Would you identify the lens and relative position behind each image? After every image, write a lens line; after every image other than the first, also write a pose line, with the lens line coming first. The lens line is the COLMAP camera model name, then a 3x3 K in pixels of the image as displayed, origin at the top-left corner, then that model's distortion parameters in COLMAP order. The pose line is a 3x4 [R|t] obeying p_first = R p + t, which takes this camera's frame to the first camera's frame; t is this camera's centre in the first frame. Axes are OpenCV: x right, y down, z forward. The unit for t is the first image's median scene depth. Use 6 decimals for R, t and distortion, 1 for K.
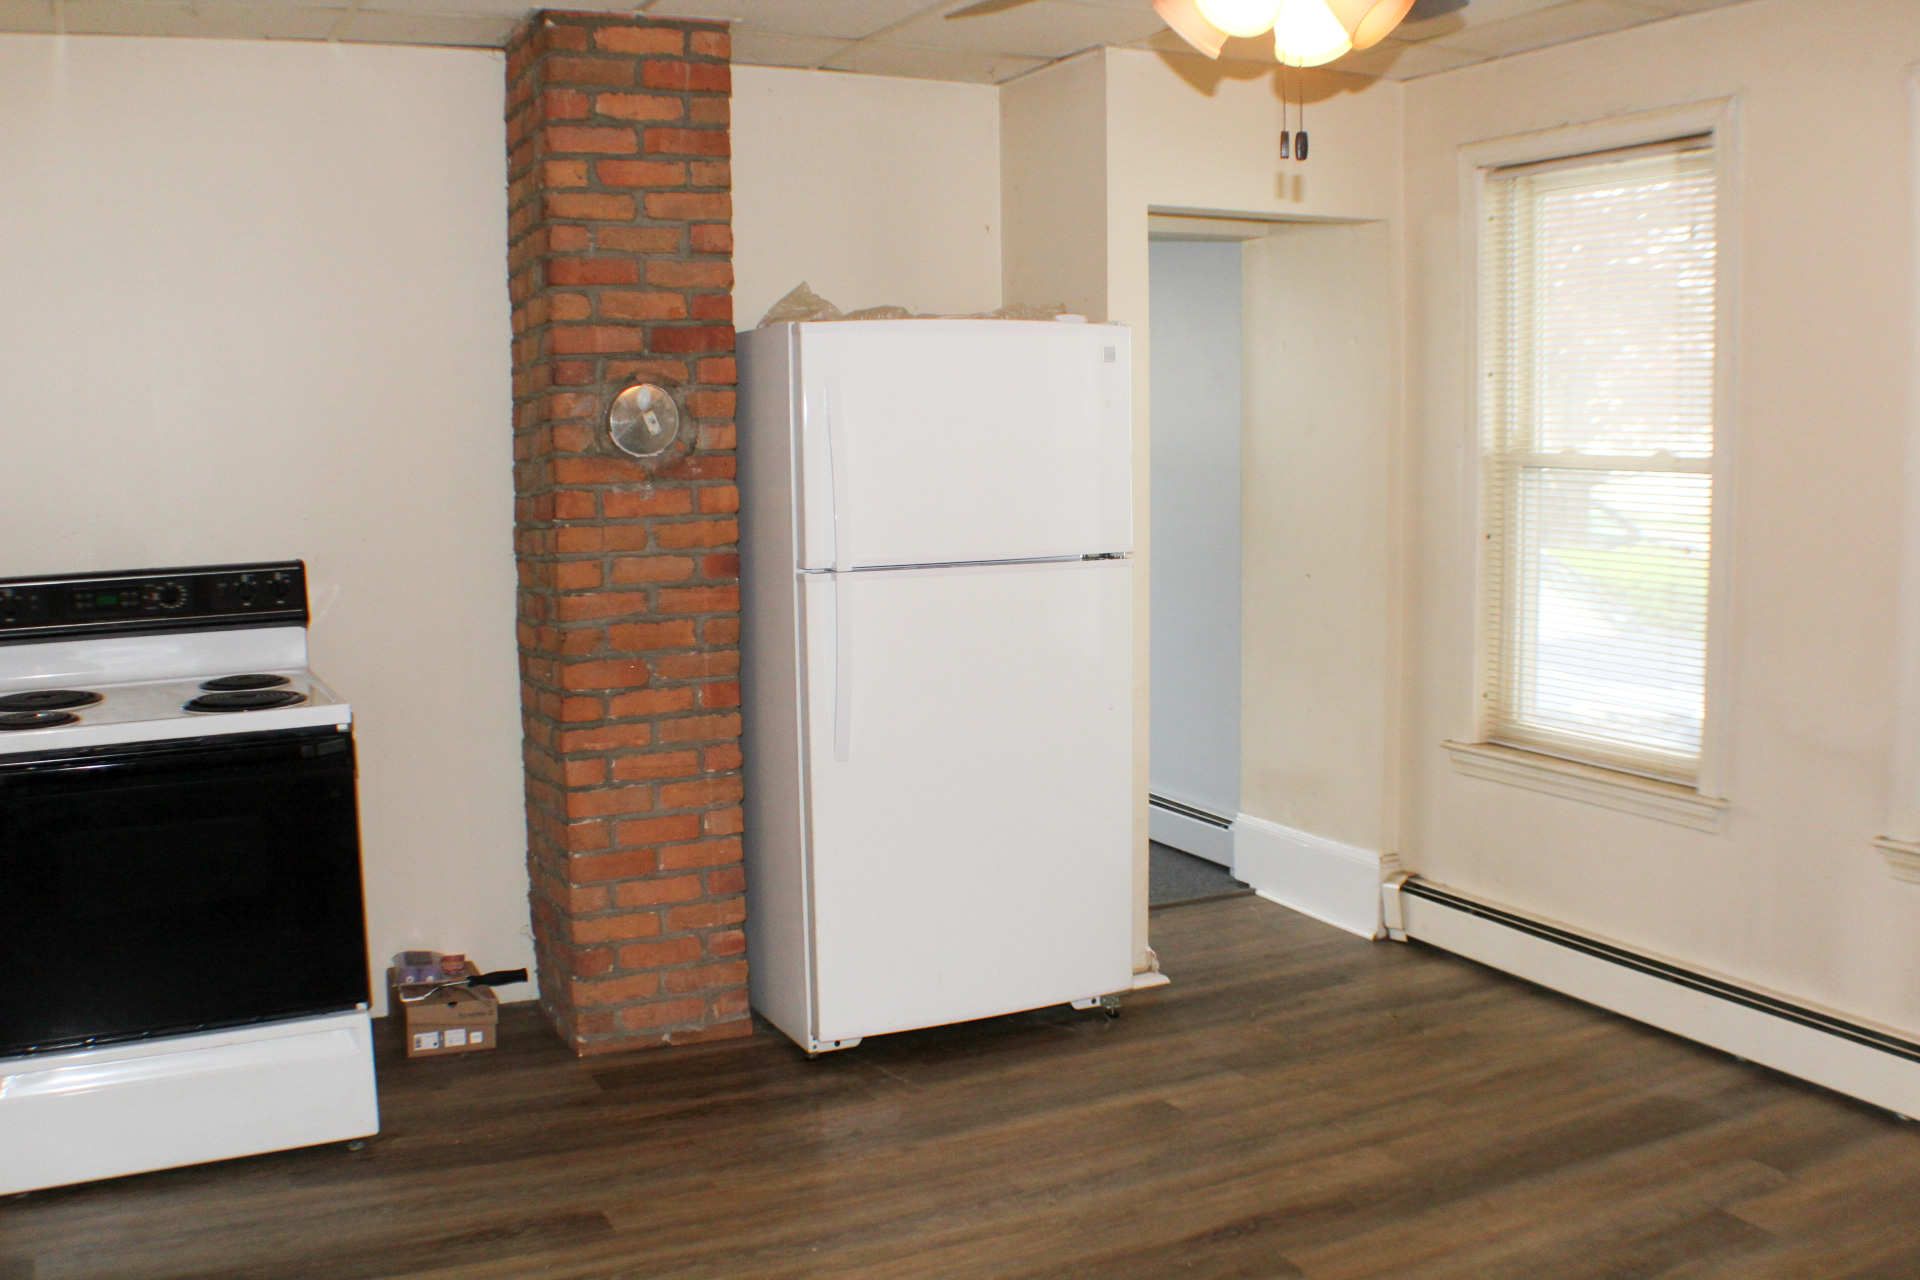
lens RADIAL K [[1783.8, 0, 961.8], [0, 1783.8, 715.5], [0, 0, 1]] dist [-0.170978, 0.012992]
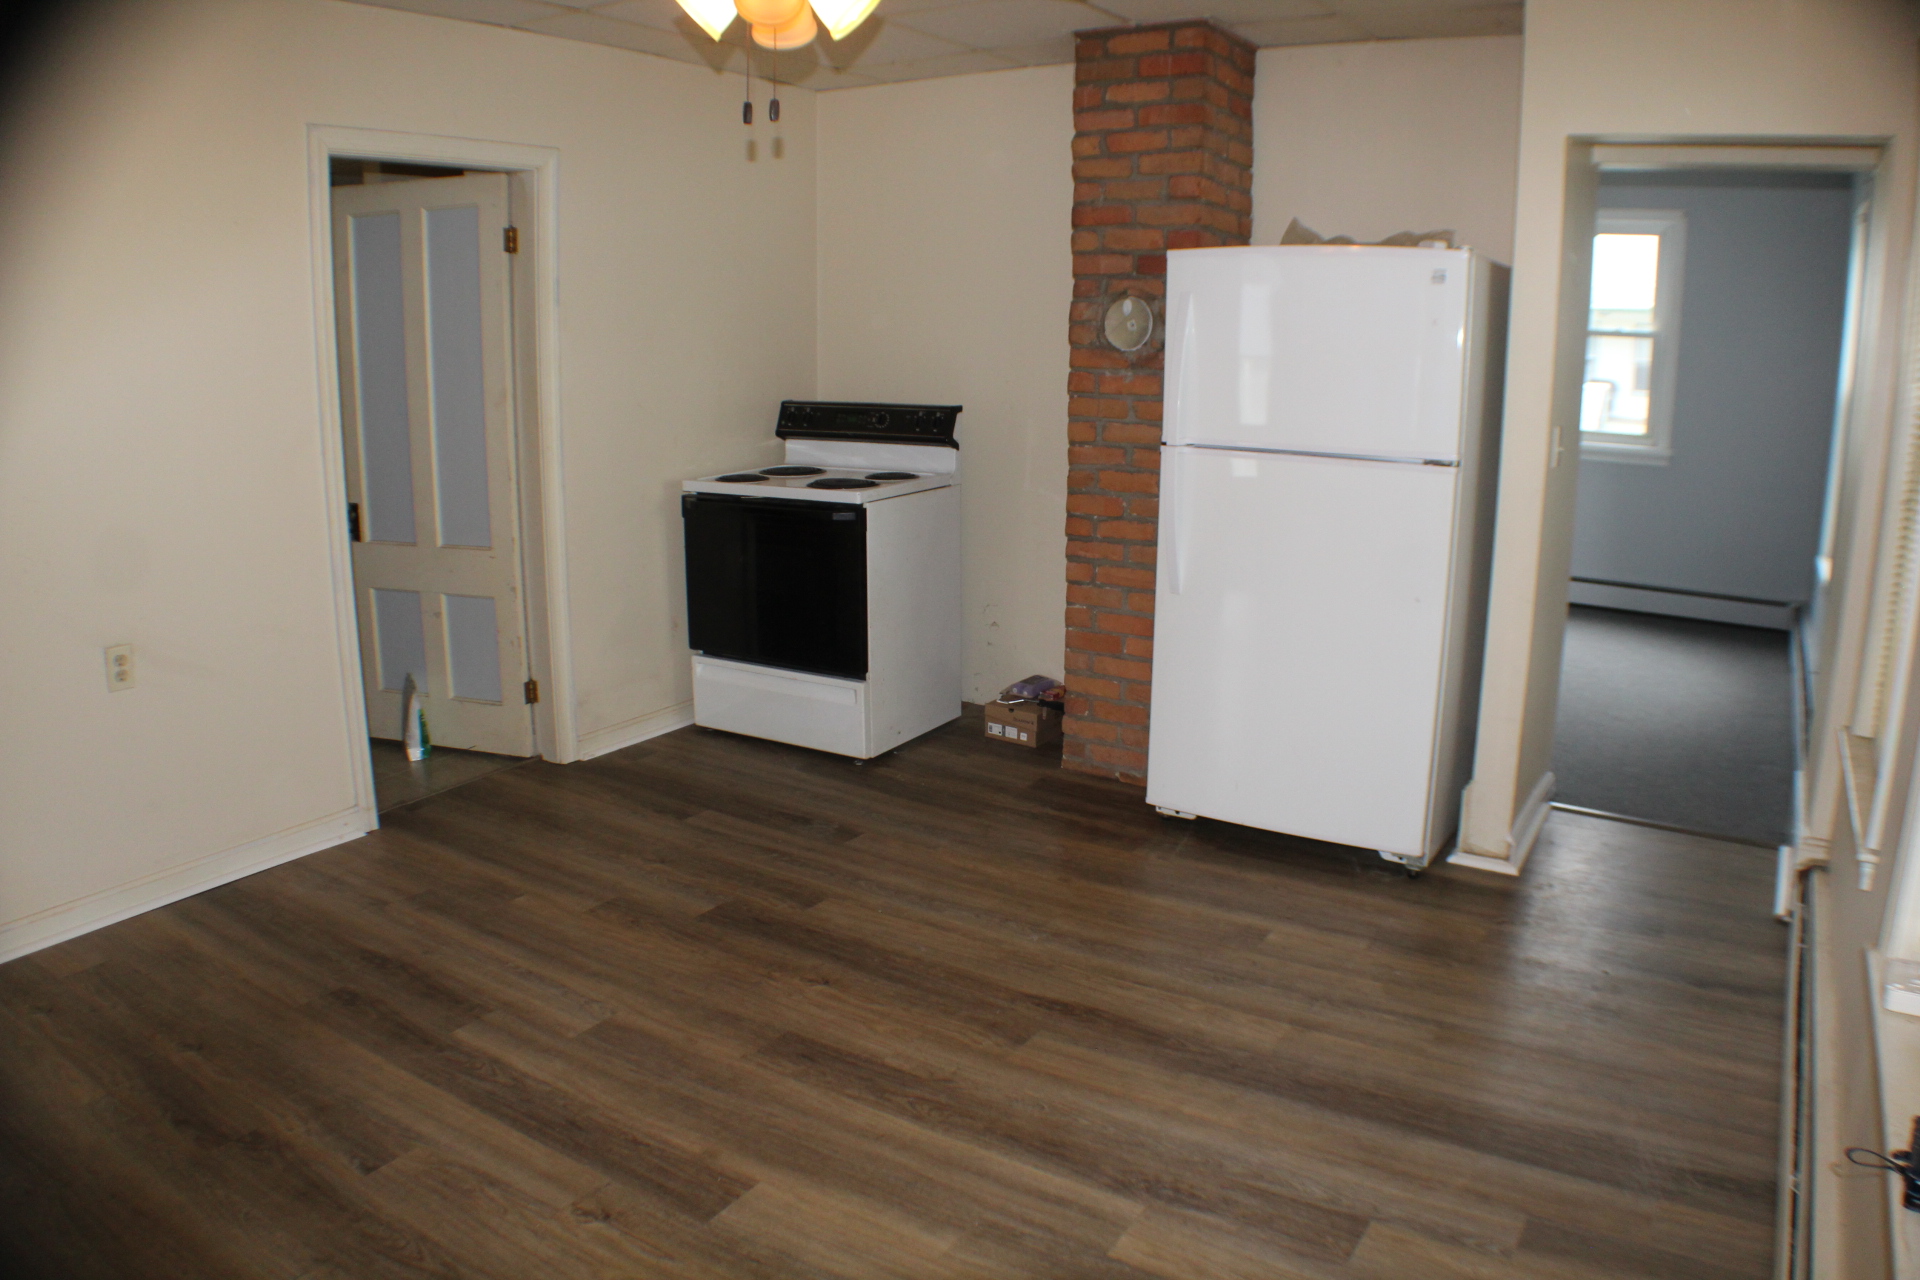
lens RADIAL K [[1344.3, 0, 960.0], [0, 1344.3, 640.0], [0, 0, 1]] dist [-0.173746, 0.002223]
pose [[0.525078, 0.207491, -0.825373, 0.659667], [-0.151044, 0.977148, 0.149557, -0.063033], [0.837543, 0.046138, 0.544419, 0.348572]]
